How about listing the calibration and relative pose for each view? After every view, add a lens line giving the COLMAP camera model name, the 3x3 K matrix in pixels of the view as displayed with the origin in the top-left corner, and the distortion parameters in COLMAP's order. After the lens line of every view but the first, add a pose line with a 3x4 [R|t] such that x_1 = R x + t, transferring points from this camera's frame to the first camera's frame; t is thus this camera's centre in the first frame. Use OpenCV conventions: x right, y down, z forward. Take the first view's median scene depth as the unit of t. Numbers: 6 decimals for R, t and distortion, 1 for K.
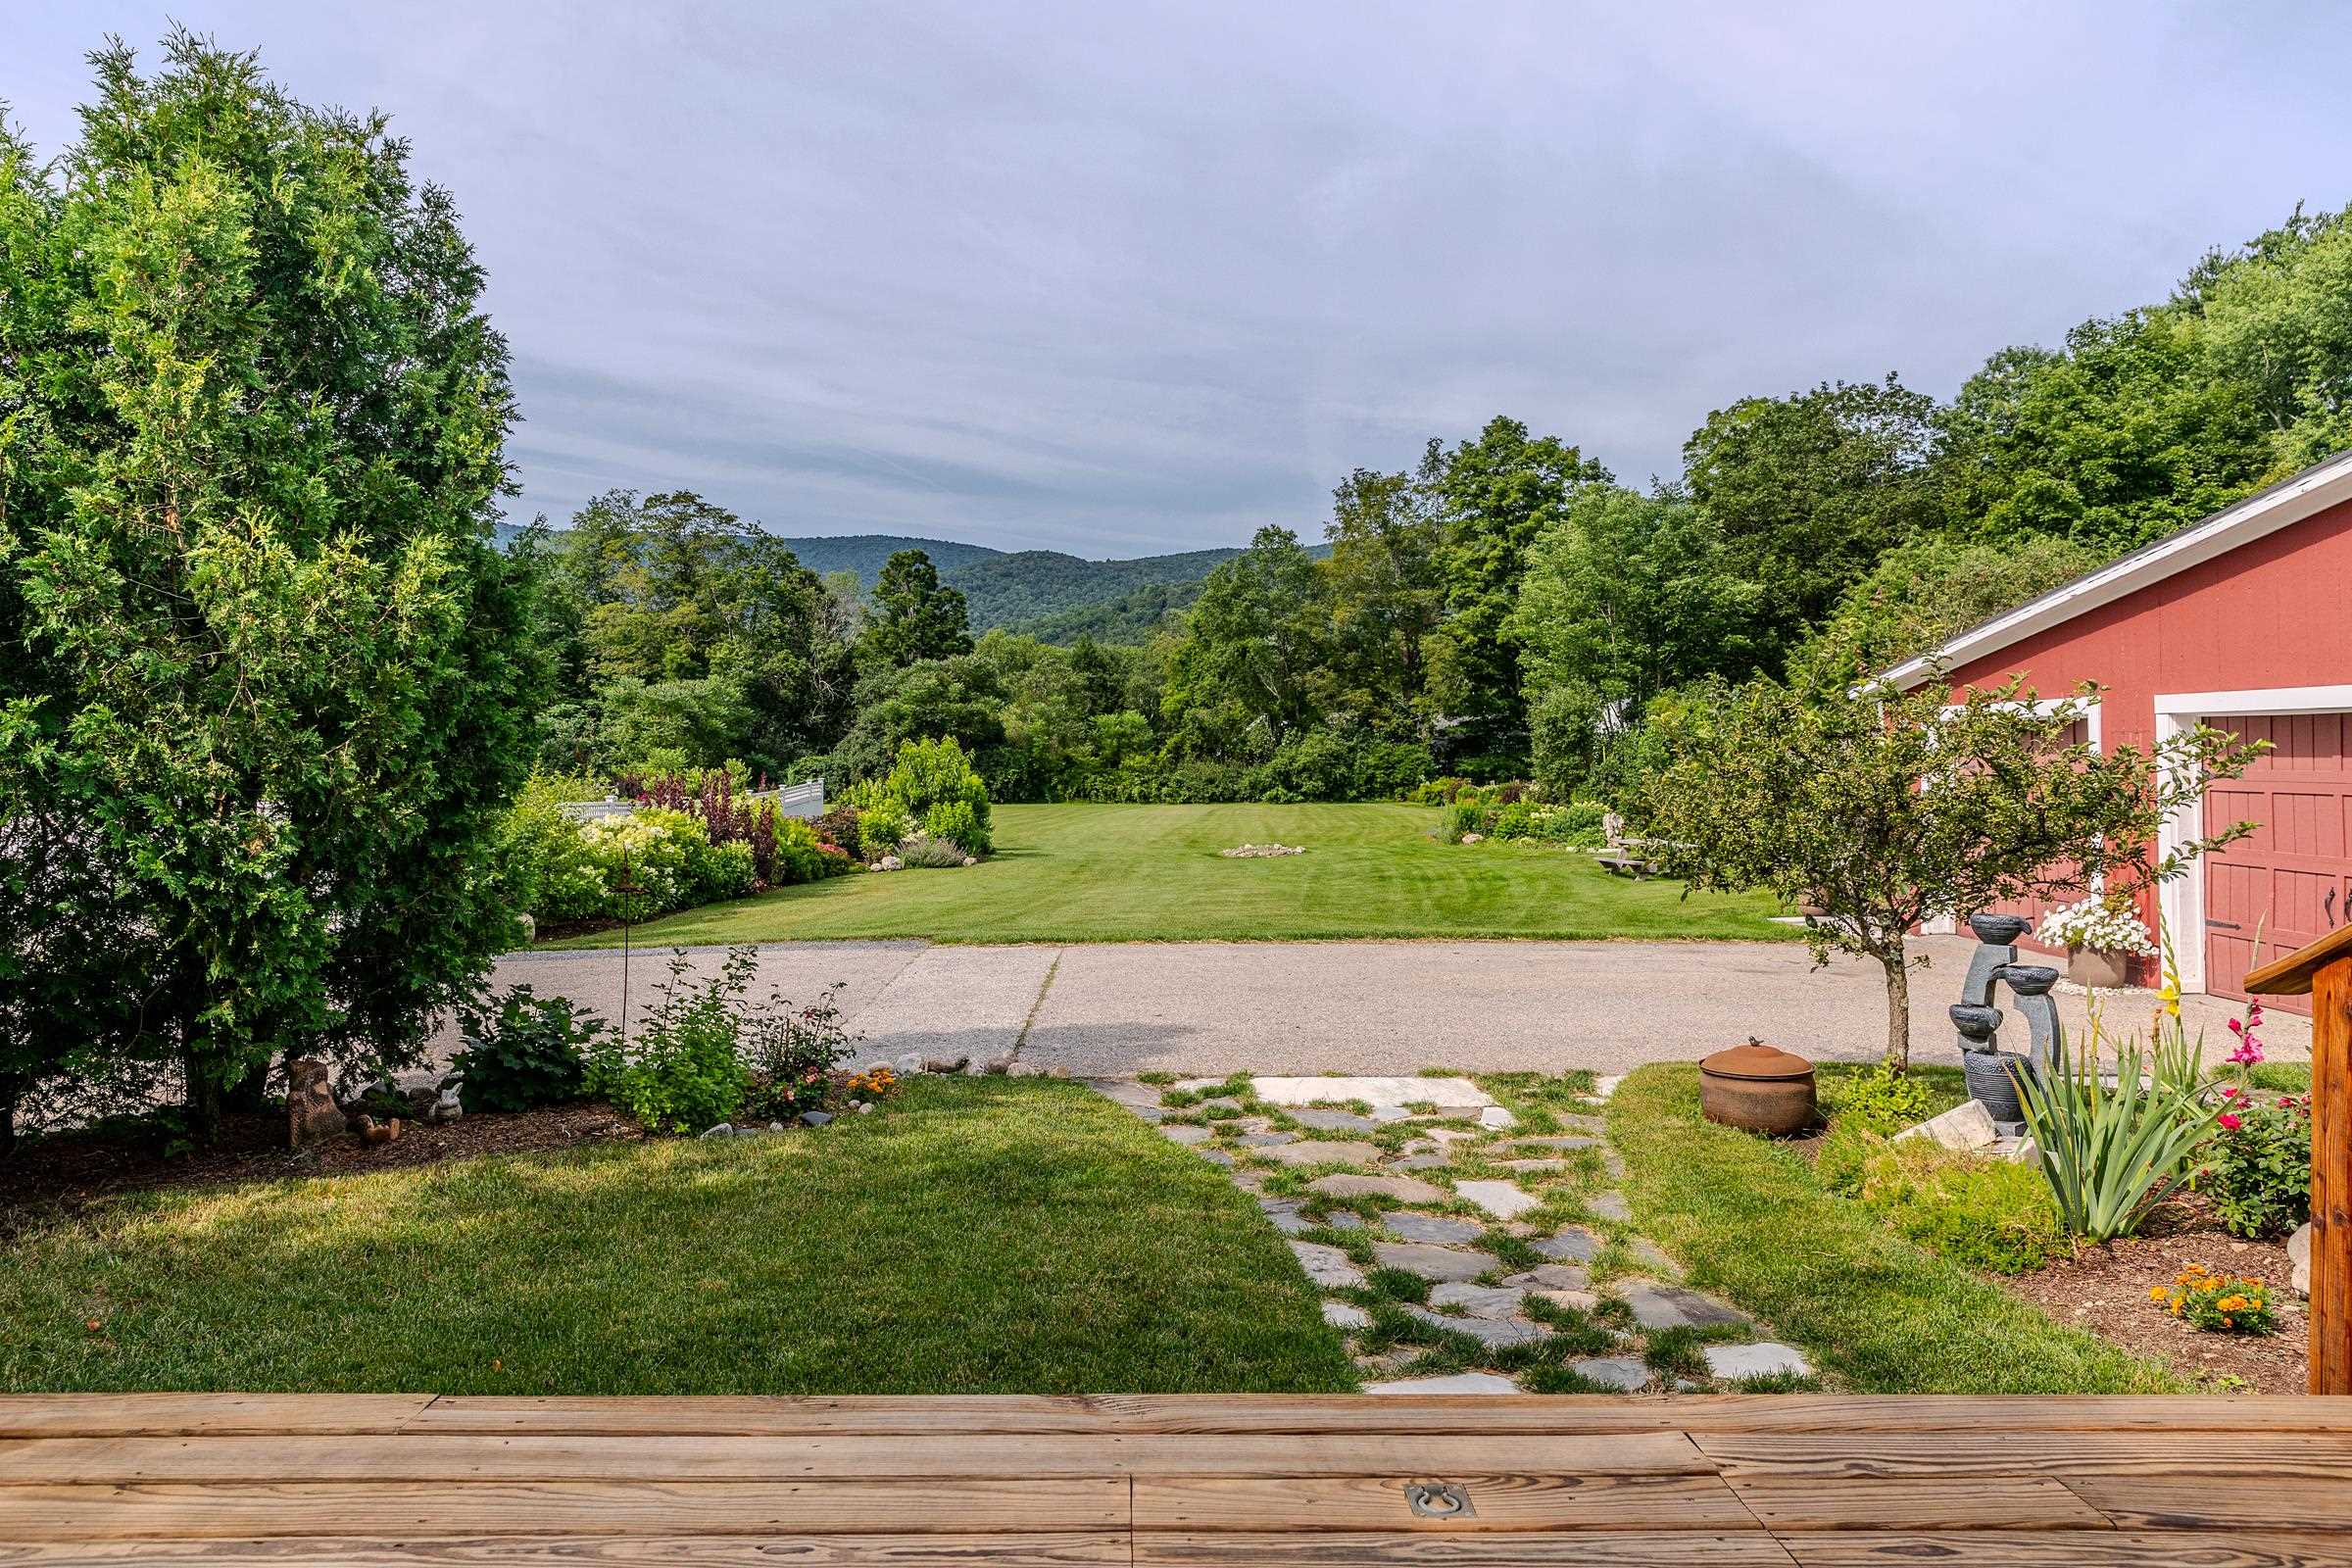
lens RADIAL K [[1588.7, 0, 1161.8], [0, 1588.7, 728.4], [0, 0, 1]] dist [0.006021, 0.004135]
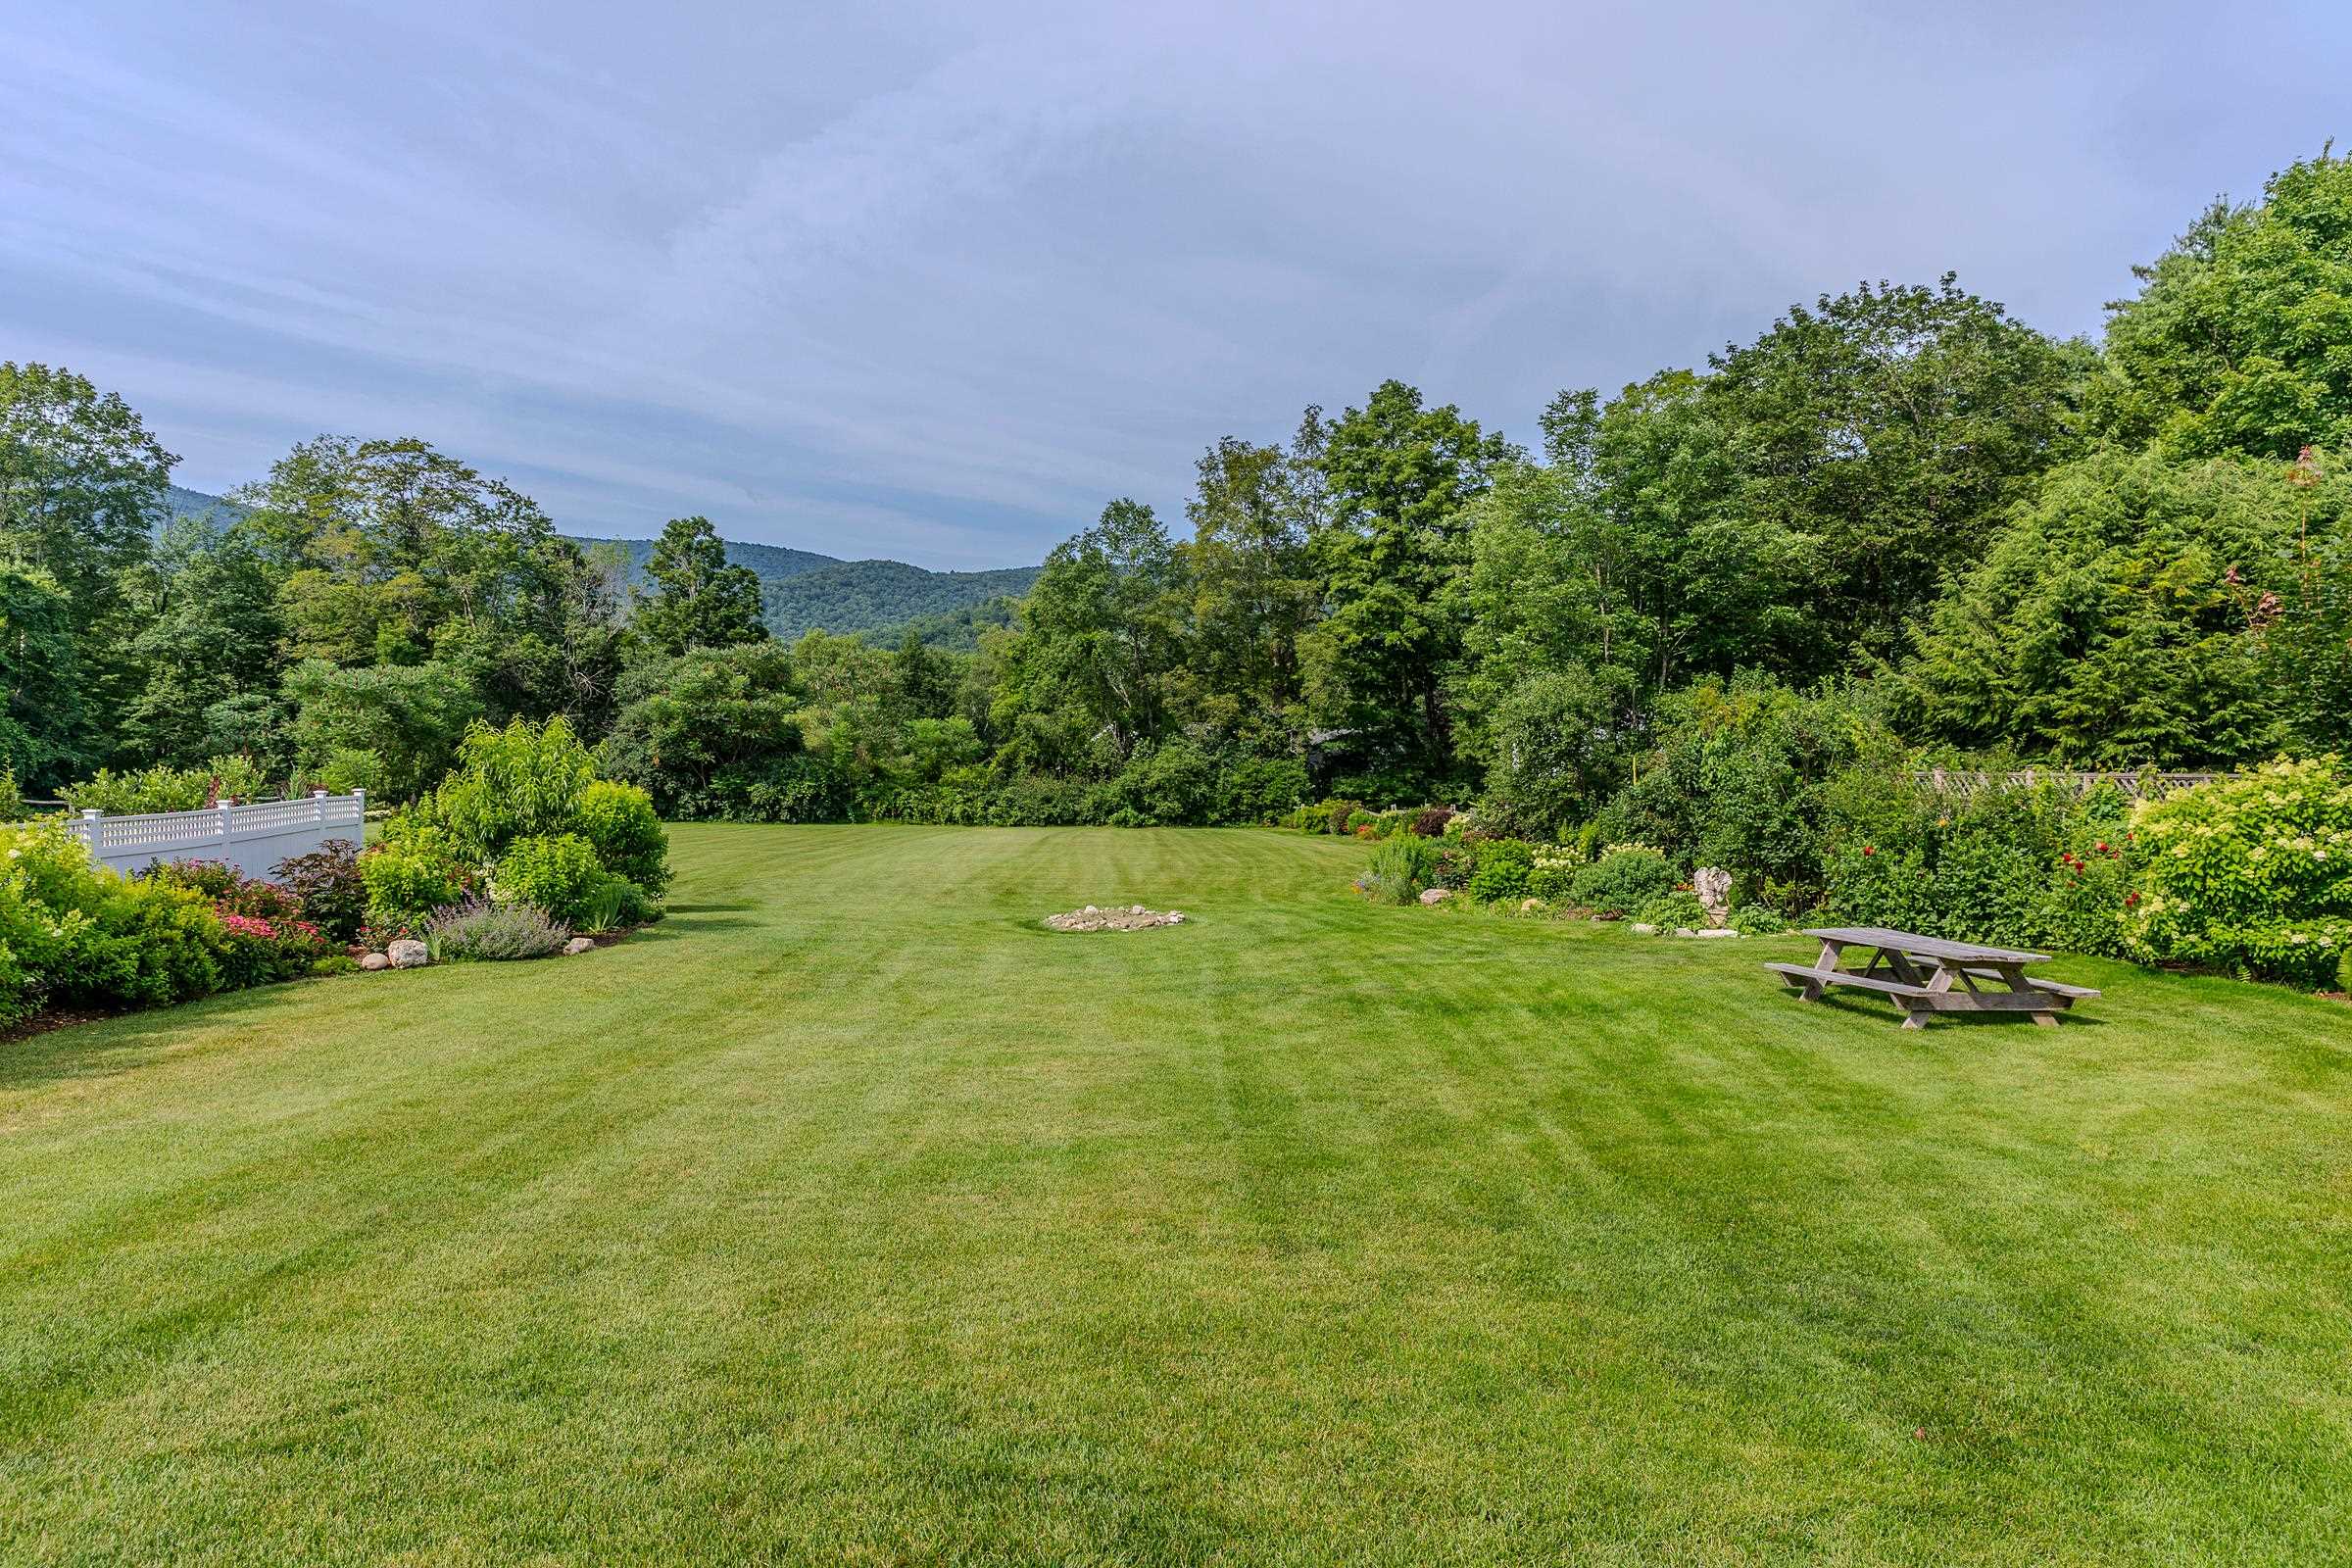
lens RADIAL K [[1608.6, 0, 1176.0], [0, 1608.6, 784.0], [0, 0, 1]] dist [0.001850, 0.000279]
pose [[0.994221, 0.014308, 0.106392, 0.007772], [-0.016823, 0.999599, 0.022785, 0.004225], [-0.106023, -0.024444, 0.994063, 0.145496]]
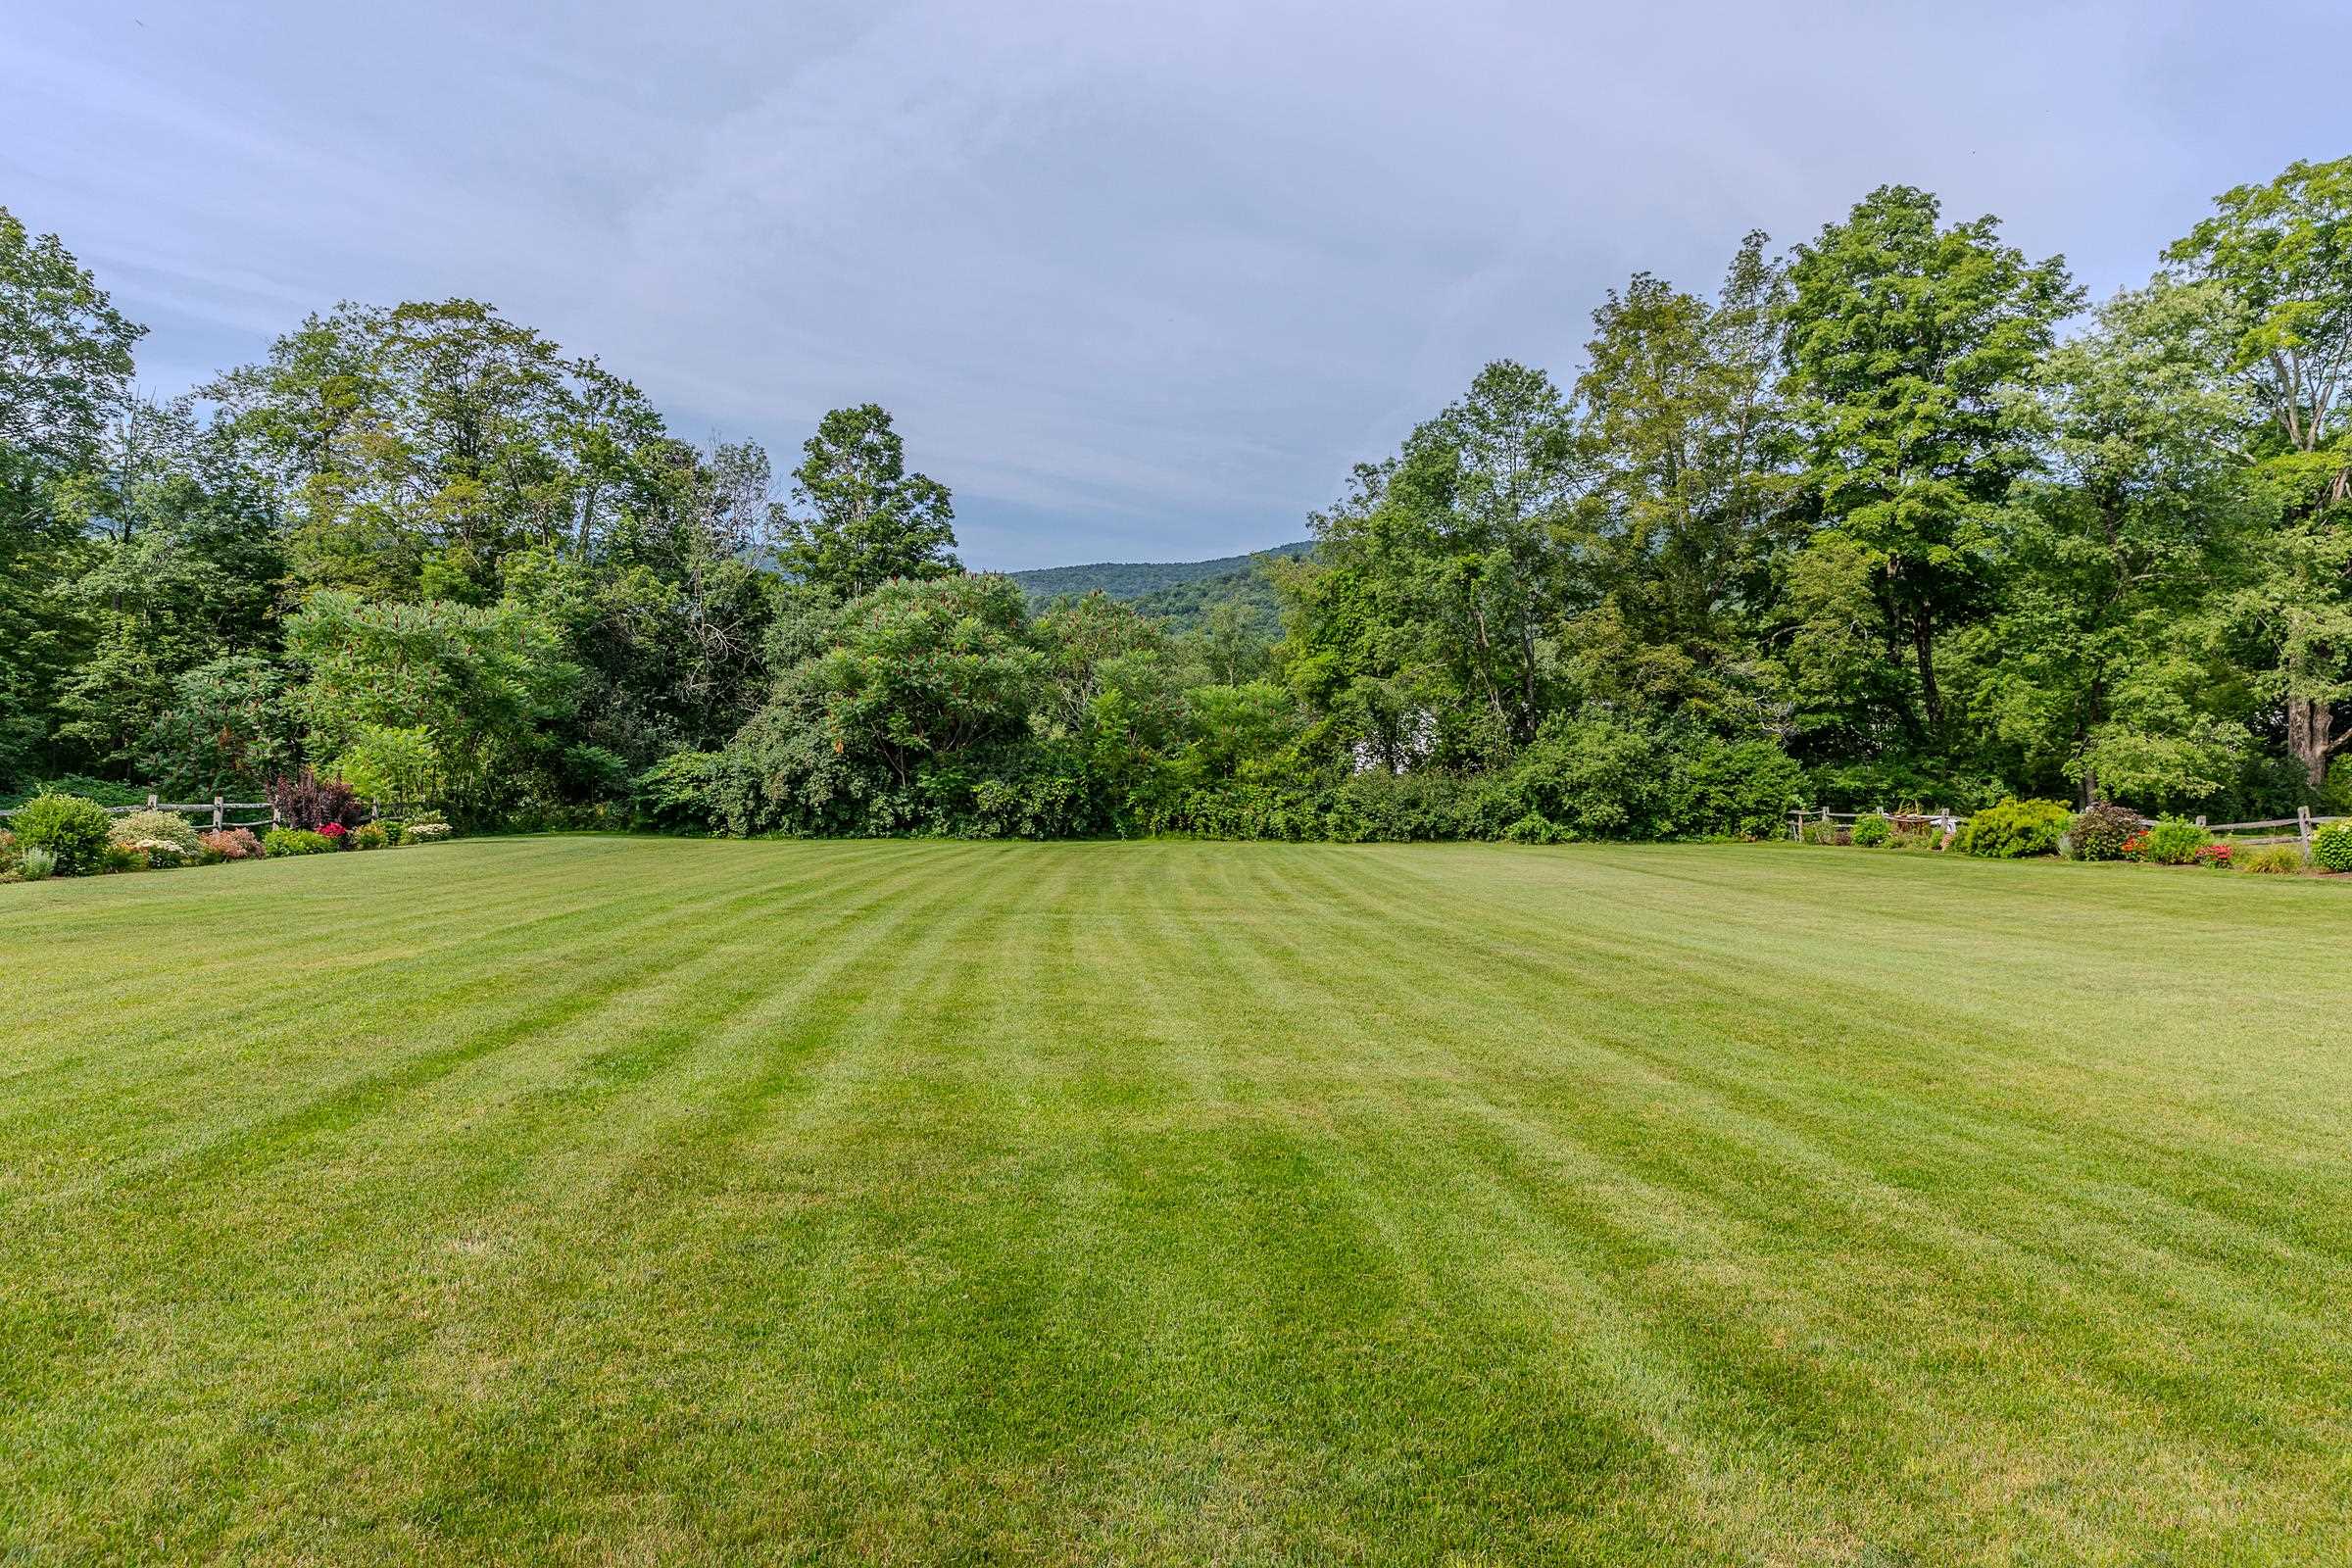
lens RADIAL K [[1655.7, 0, 1176.0], [0, 1655.7, 784.0], [0, 0, 1]] dist [0.005592, -0.000854]
pose [[0.996616, 0.009106, 0.081691, -0.101394], [-0.010852, 0.999721, 0.020957, 0.015118], [-0.081478, -0.021772, 0.996437, 0.421544]]
